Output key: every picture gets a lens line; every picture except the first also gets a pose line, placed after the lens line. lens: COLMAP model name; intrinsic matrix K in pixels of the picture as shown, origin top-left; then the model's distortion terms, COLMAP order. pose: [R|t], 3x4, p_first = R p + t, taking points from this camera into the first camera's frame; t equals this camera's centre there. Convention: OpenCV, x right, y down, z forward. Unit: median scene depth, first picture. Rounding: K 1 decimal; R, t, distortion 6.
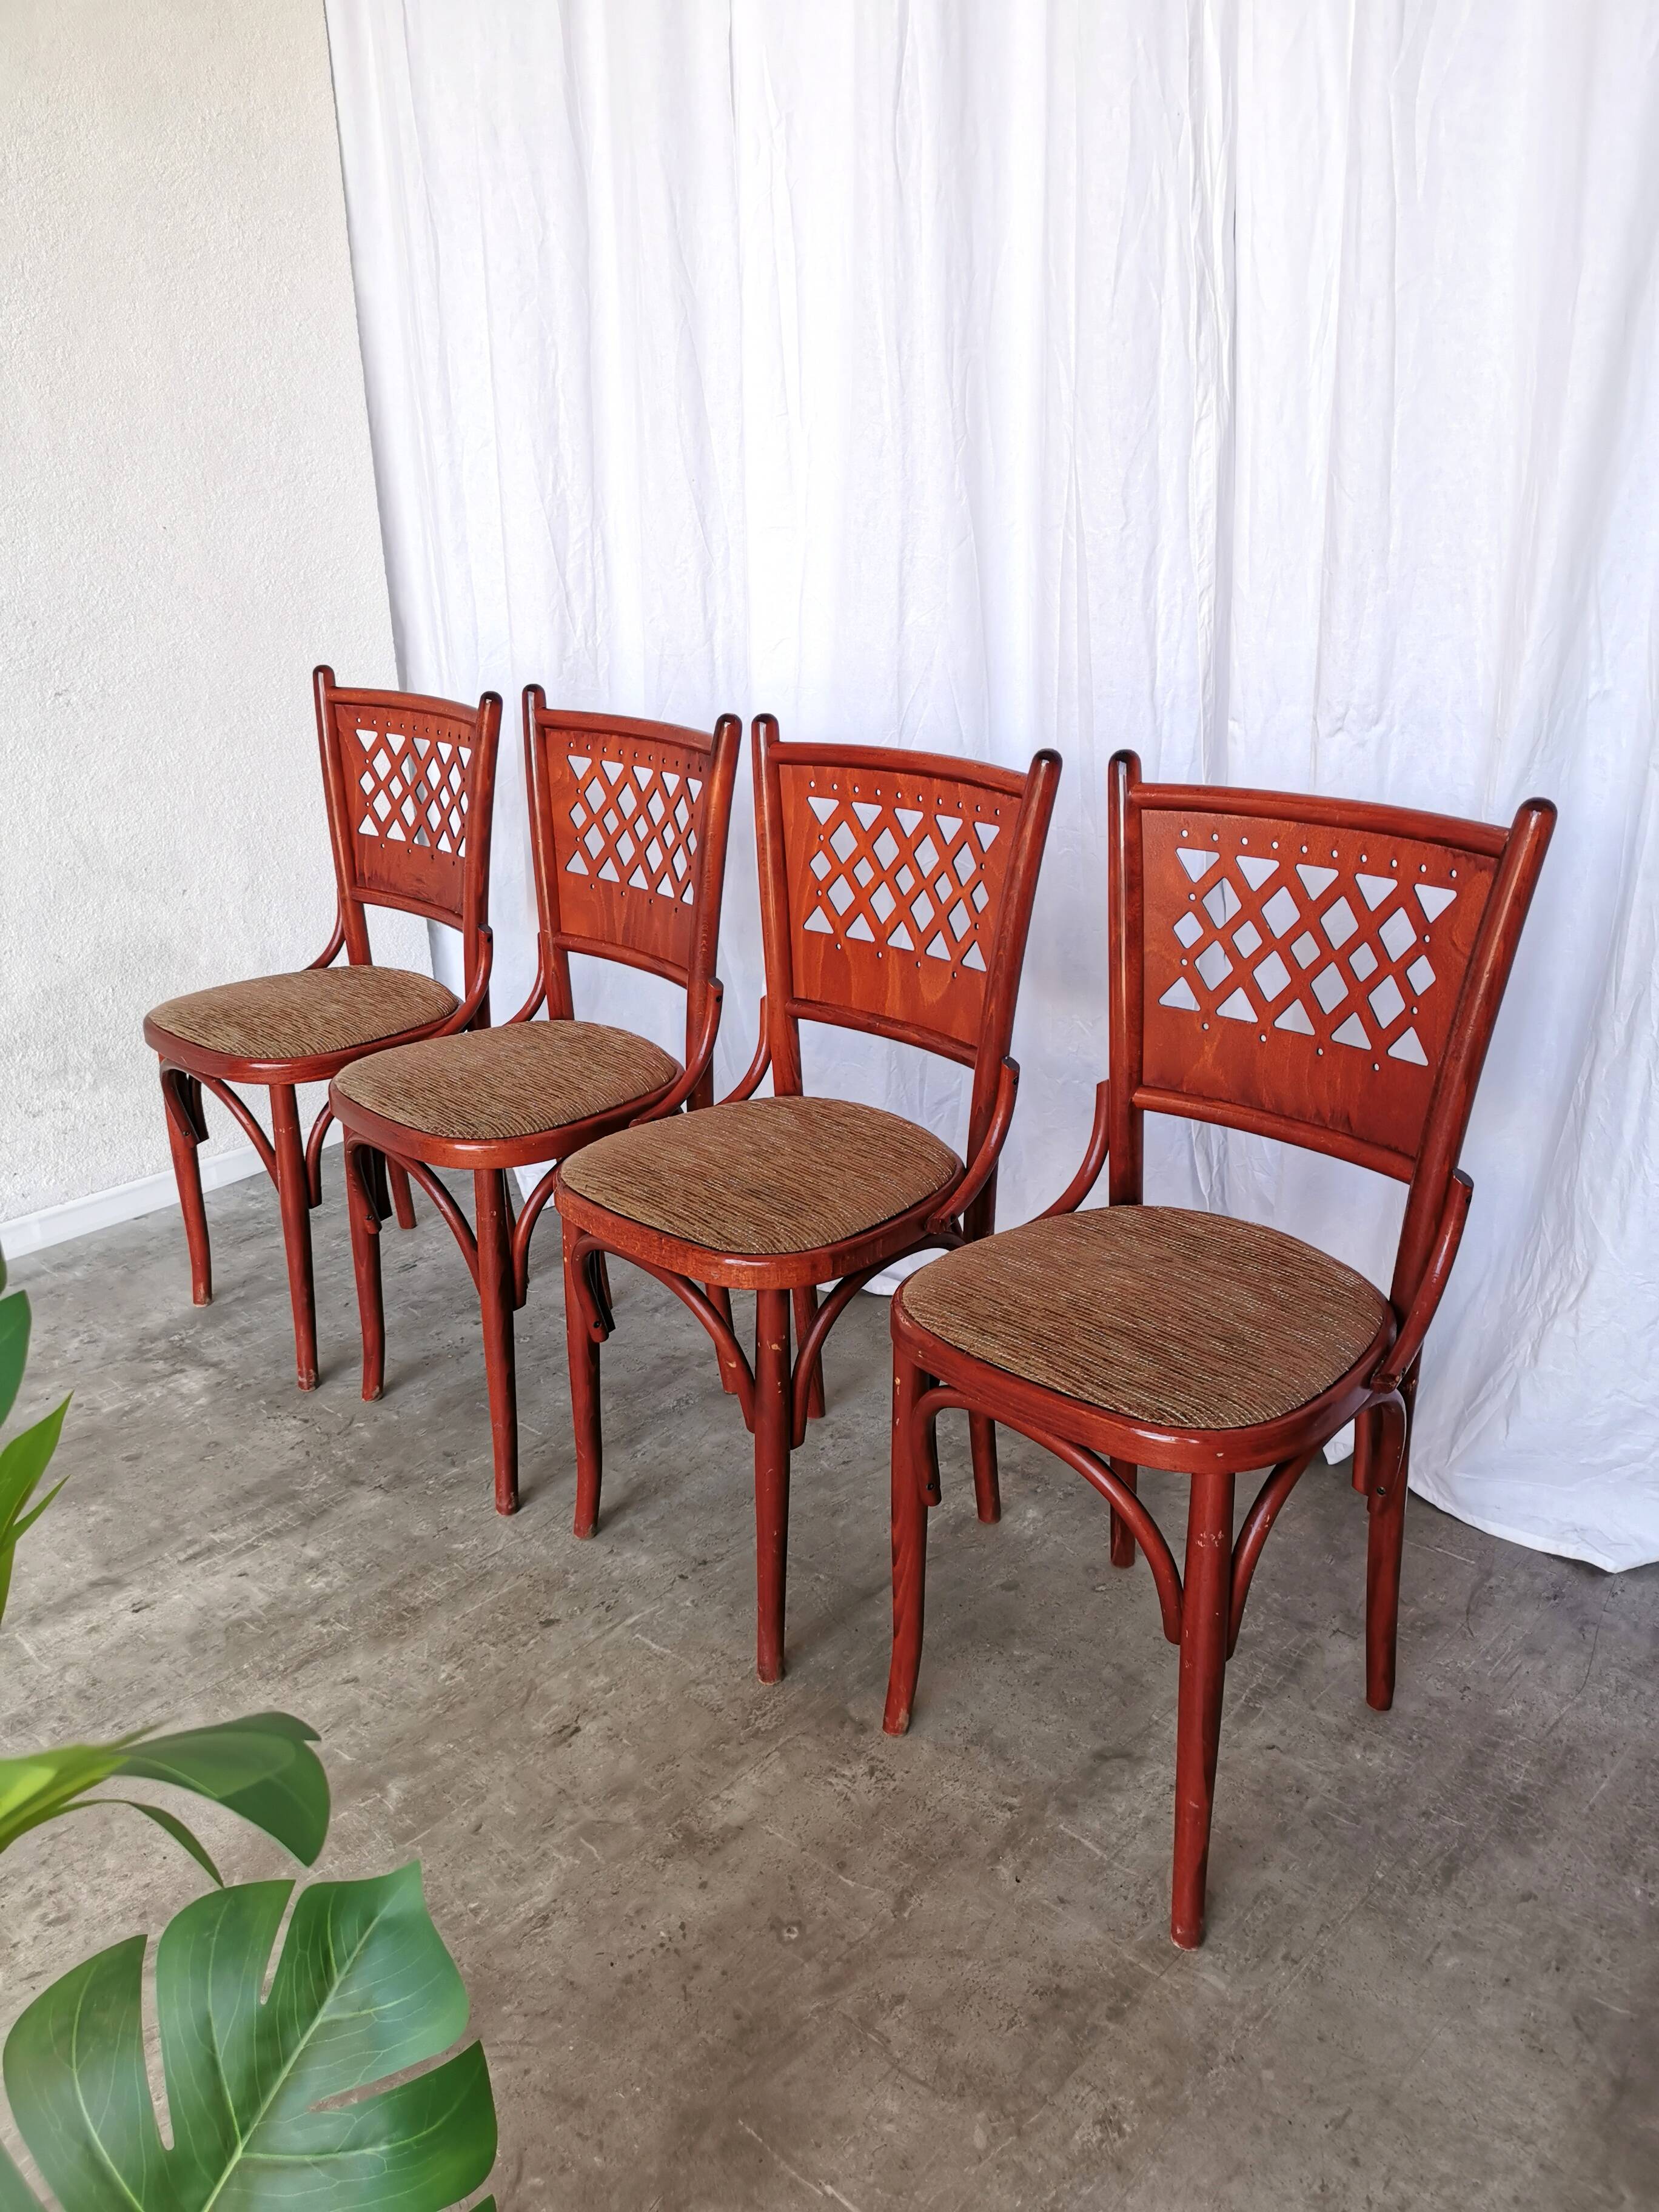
lens RADIAL K [[1731.1, 0, 822.2], [0, 1731.1, 1096.2], [0, 0, 1]] dist [0.047844, -0.055474]
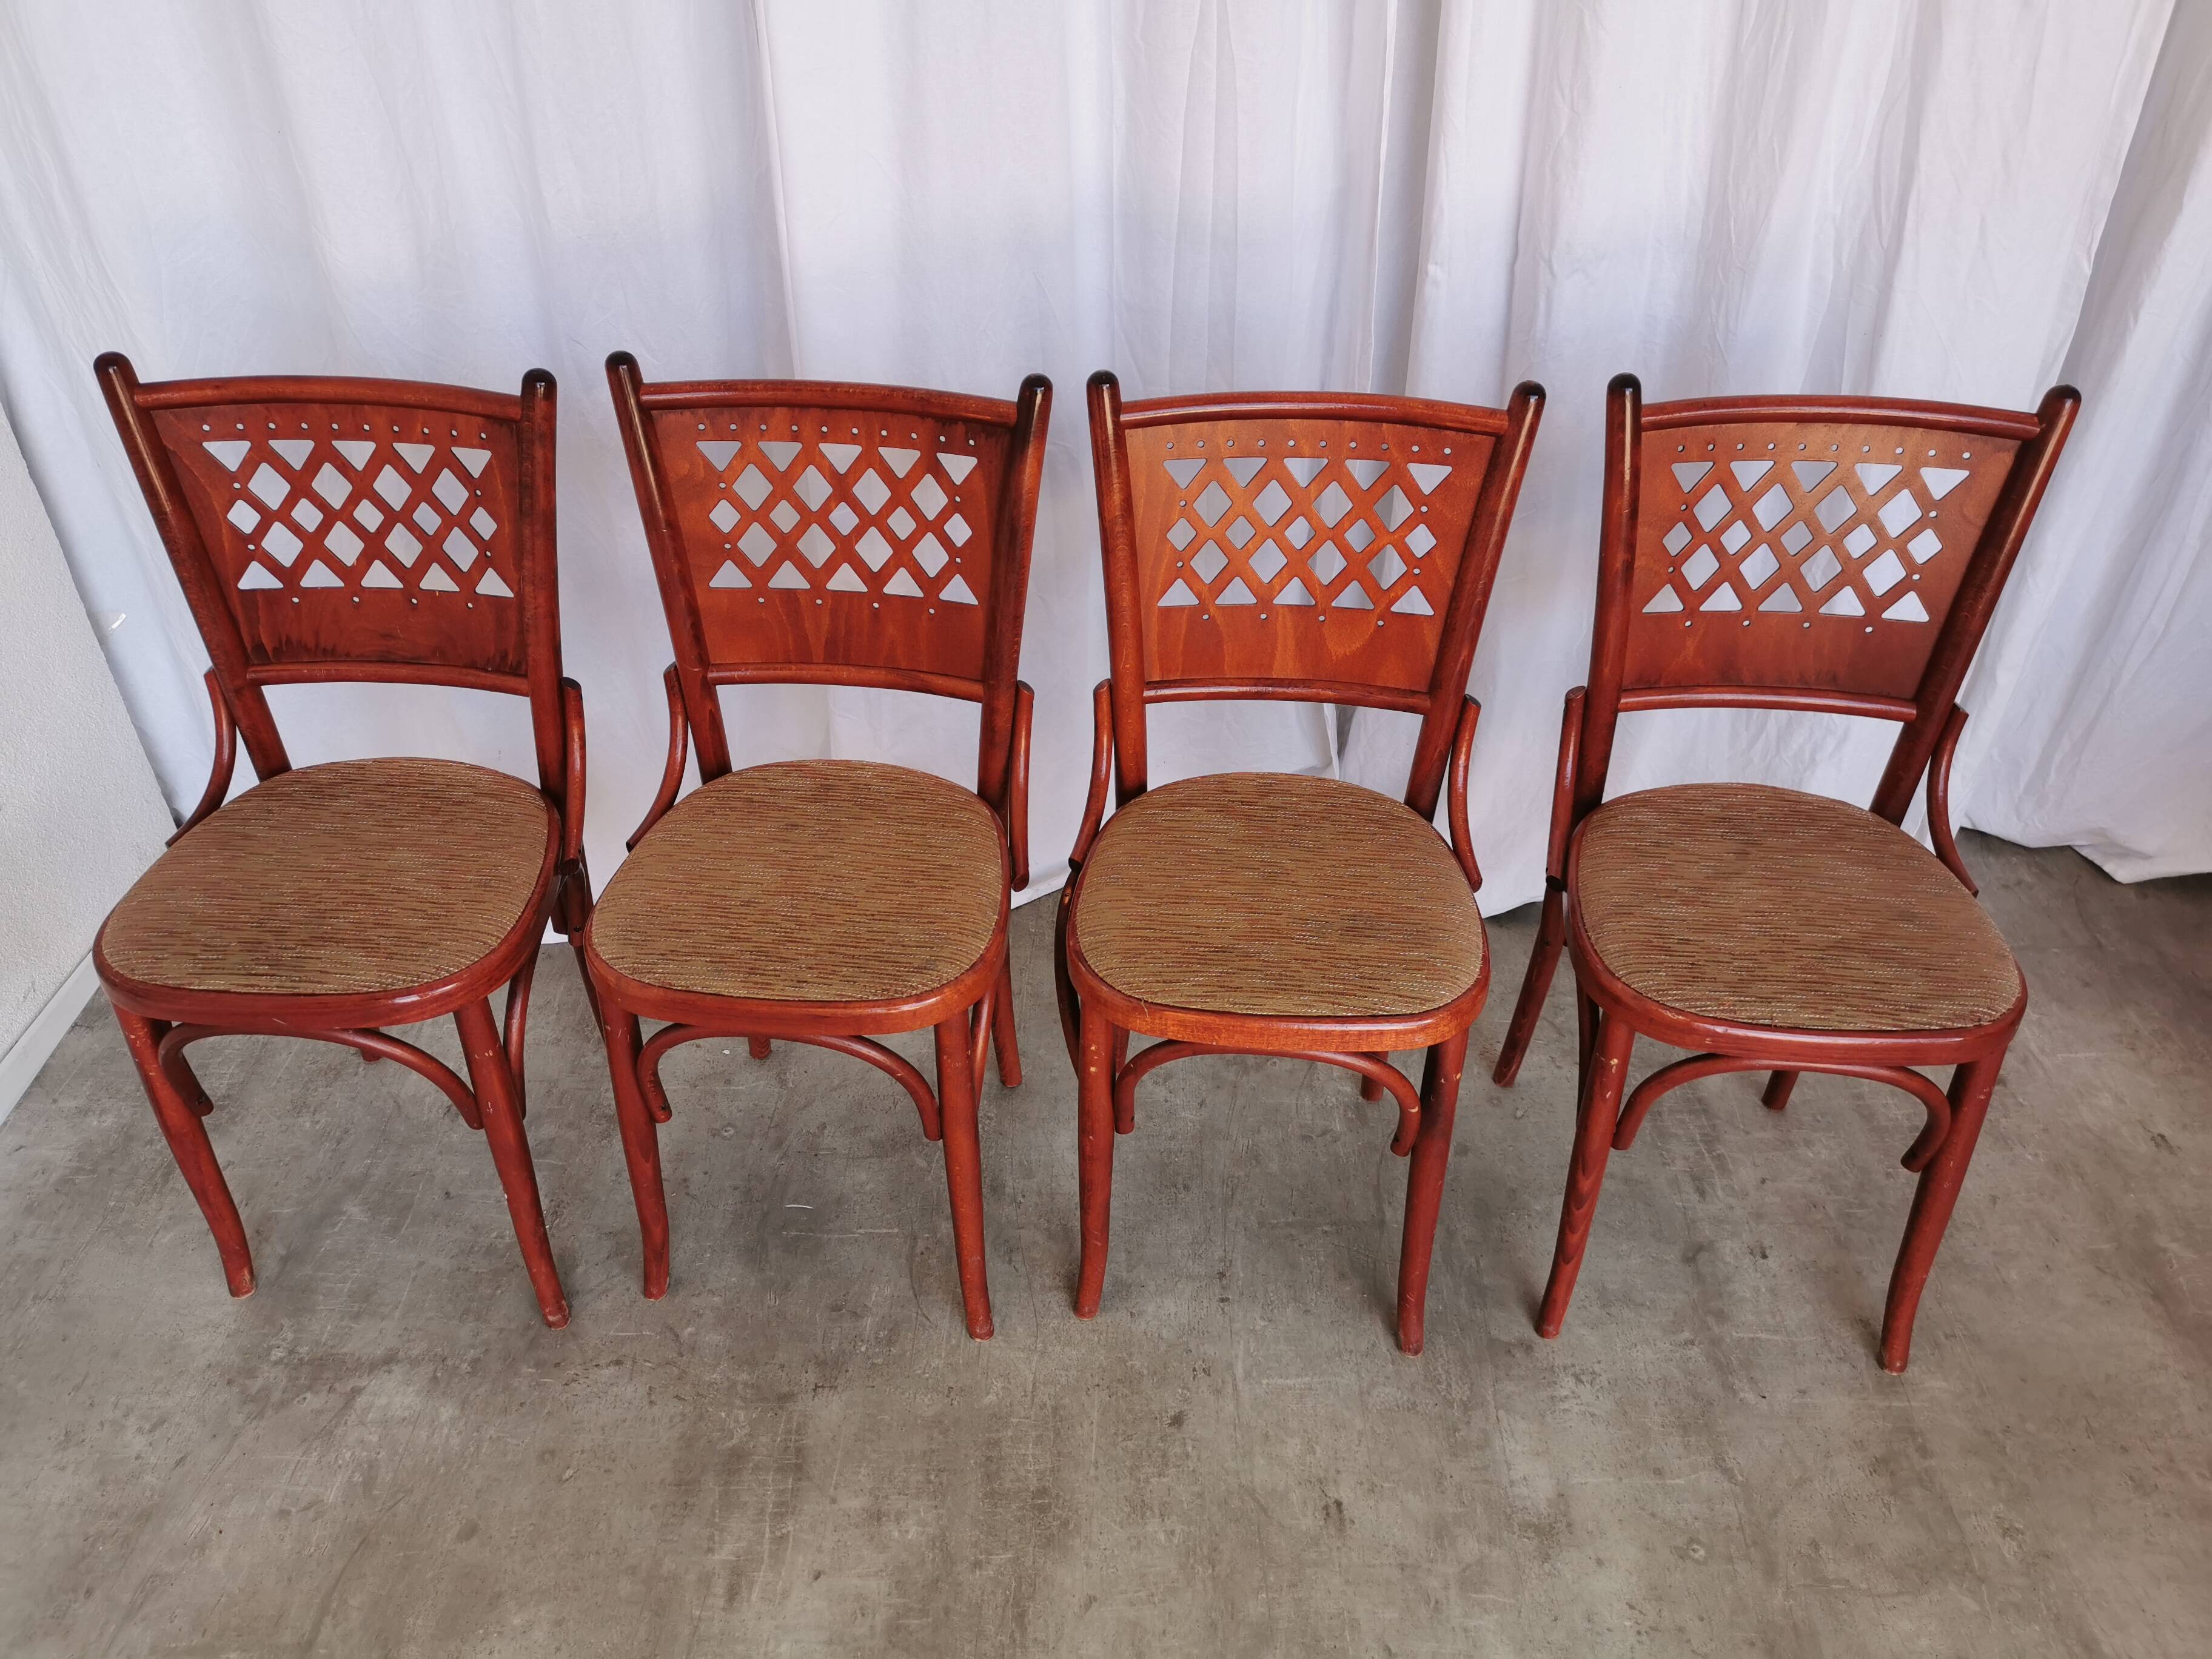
lens RADIAL K [[1731.1, 0, 1105.4], [0, 1731.1, 836.9], [0, 0, 1]] dist [0.047844, -0.055474]
pose [[0.746481, -0.370918, 0.552436, -0.551133], [0.207054, 0.918488, 0.336912, -0.287919], [-0.632372, -0.137114, 0.762434, 0.338137]]
